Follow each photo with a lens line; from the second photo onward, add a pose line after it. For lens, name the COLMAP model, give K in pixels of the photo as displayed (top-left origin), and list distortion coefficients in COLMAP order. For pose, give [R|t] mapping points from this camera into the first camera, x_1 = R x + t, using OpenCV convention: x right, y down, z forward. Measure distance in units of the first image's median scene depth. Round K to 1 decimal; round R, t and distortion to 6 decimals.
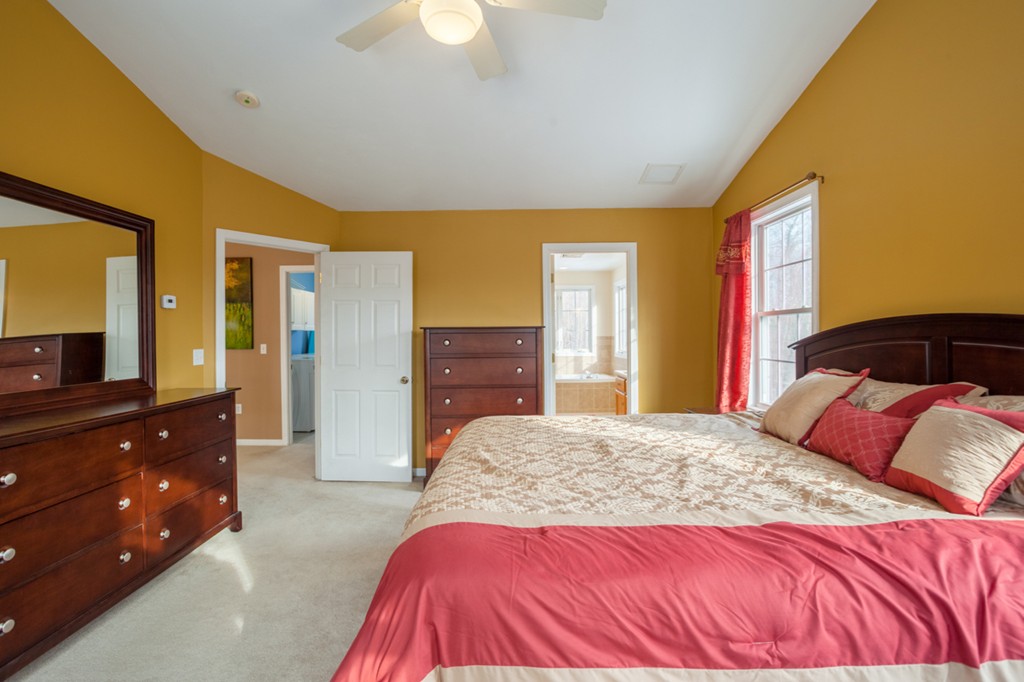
lens RADIAL K [[490.3, 0, 504.6], [0, 490.3, 338.8], [0, 0, 1]] dist [-0.012353, 0.006624]
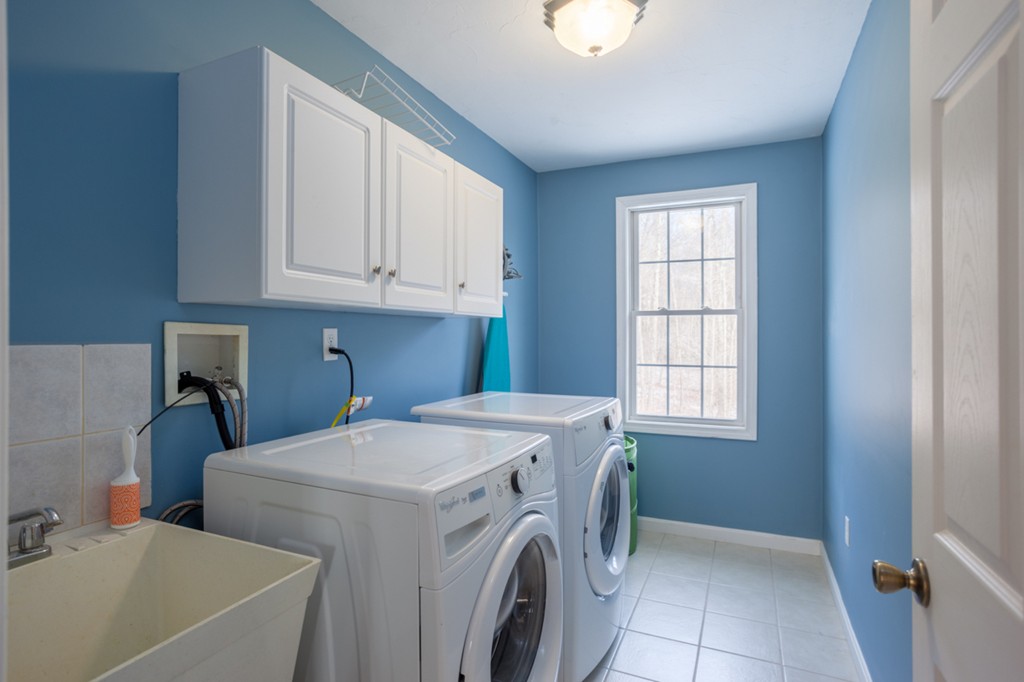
lens RADIAL K [[490.3, 0, 511.0], [0, 490.3, 337.4], [0, 0, 1]] dist [-0.012353, 0.006624]
pose [[0.910709, 0.001544, -0.413045, -0.361548], [-0.003058, 0.999991, -0.003004, -0.004896], [0.413036, 0.003999, 0.910706, 1.016048]]
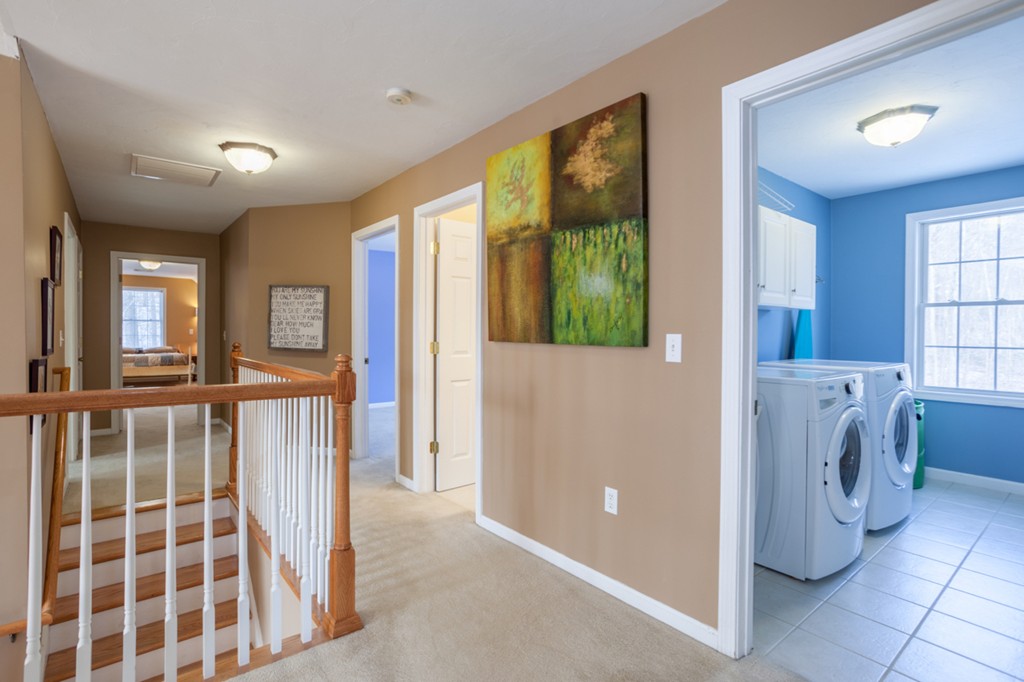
lens RADIAL K [[490.3, 0, 502.4], [0, 490.3, 336.0], [0, 0, 1]] dist [-0.012353, 0.006624]
pose [[0.627335, 0.012854, -0.778644, -0.301594], [-0.012685, 0.999900, 0.006286, 0.012040], [0.778646, 0.005934, 0.627435, 0.693804]]
